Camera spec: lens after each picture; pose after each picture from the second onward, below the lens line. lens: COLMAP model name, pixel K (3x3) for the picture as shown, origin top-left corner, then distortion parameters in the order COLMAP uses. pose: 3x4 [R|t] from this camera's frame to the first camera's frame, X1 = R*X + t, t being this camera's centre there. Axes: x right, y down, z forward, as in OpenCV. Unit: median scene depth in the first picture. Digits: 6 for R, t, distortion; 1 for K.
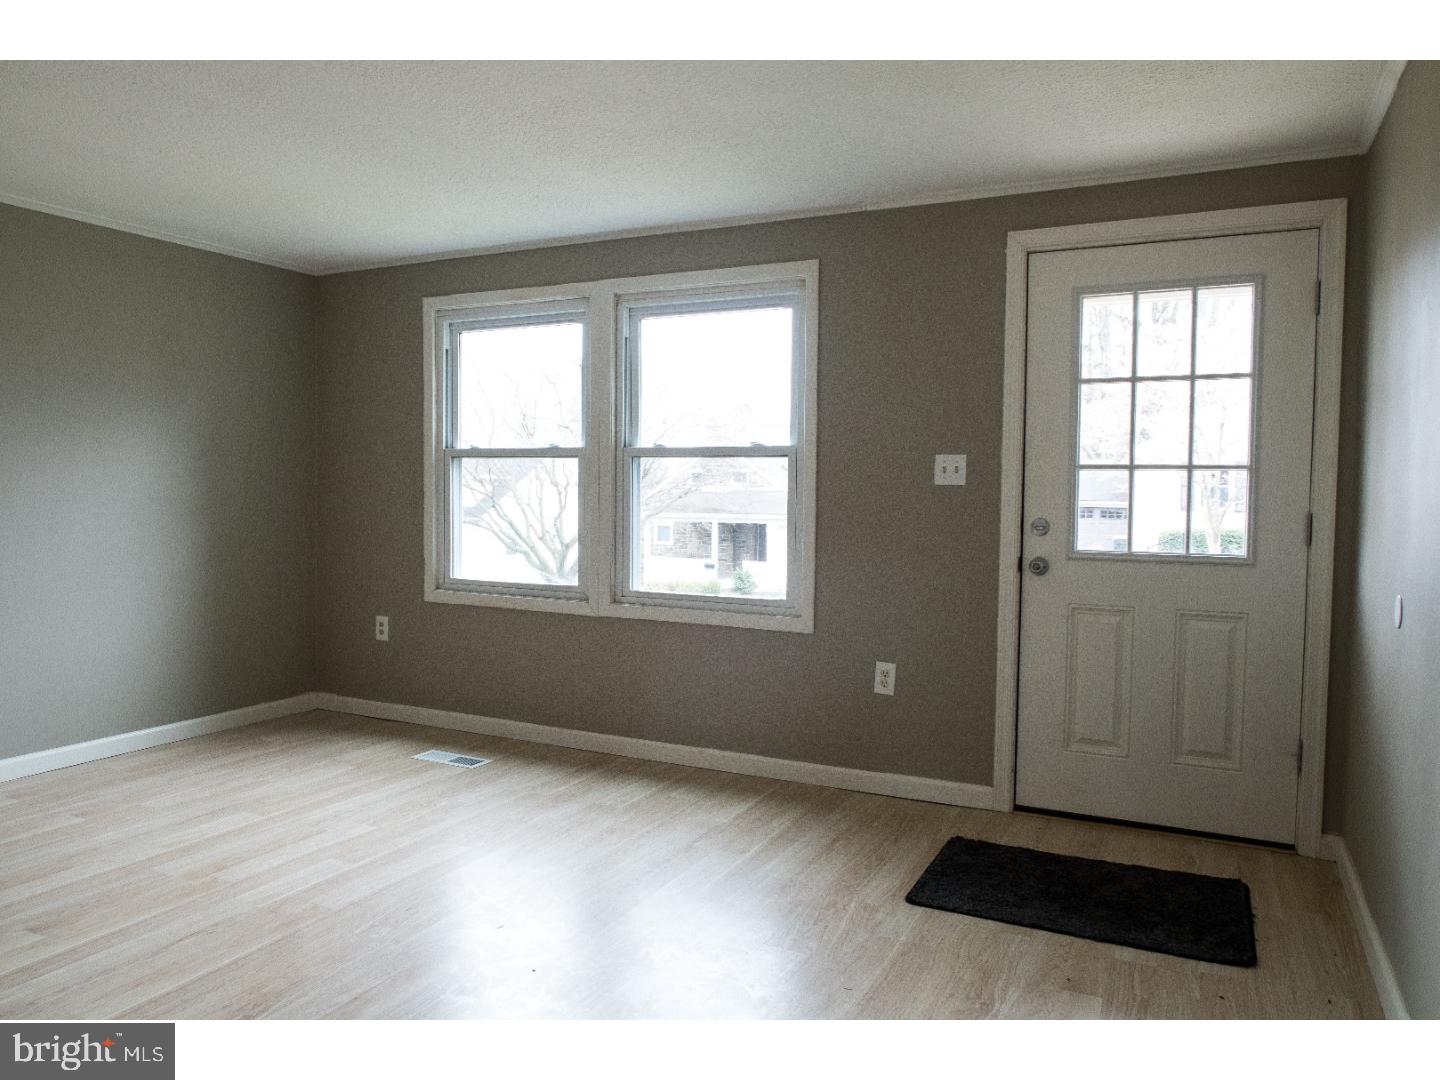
lens RADIAL K [[995.4, 0, 720.0], [0, 995.4, 540.0], [0, 0, 1]] dist [-0.027356, 0.000945]
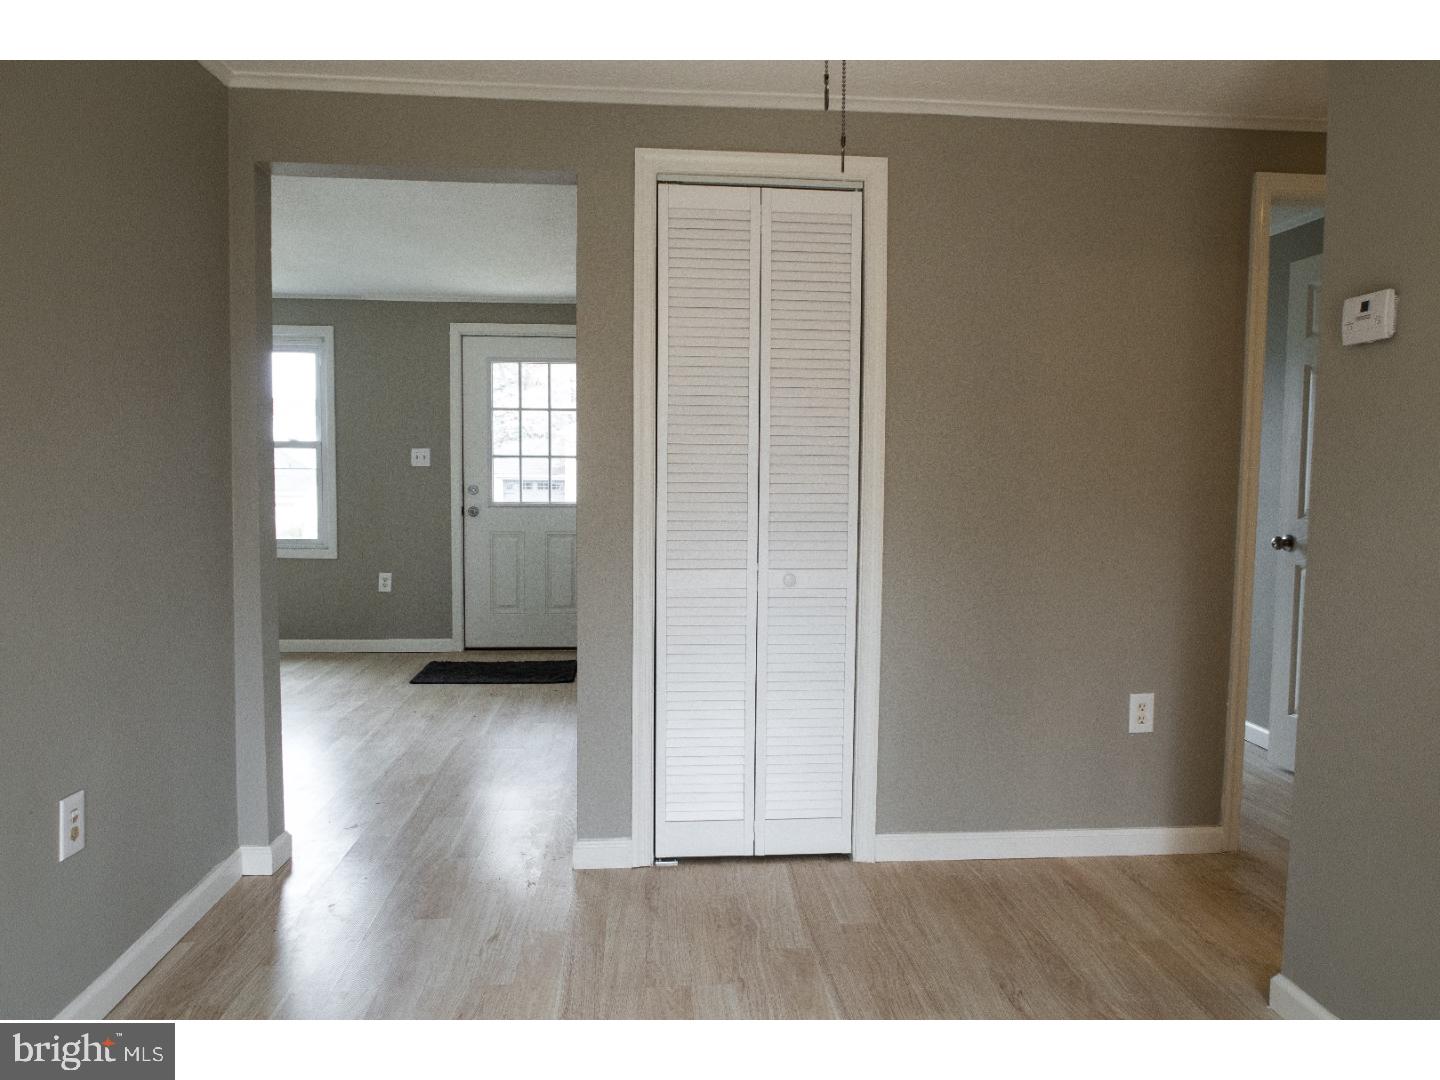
lens RADIAL K [[995.4, 0, 720.0], [0, 995.4, 540.0], [0, 0, 1]] dist [-0.027356, 0.000945]
pose [[0.853898, -0.039711, 0.518924, -0.230529], [0.025758, 0.999087, 0.034071, 0.027946], [-0.519803, -0.015727, 0.854141, -0.762592]]
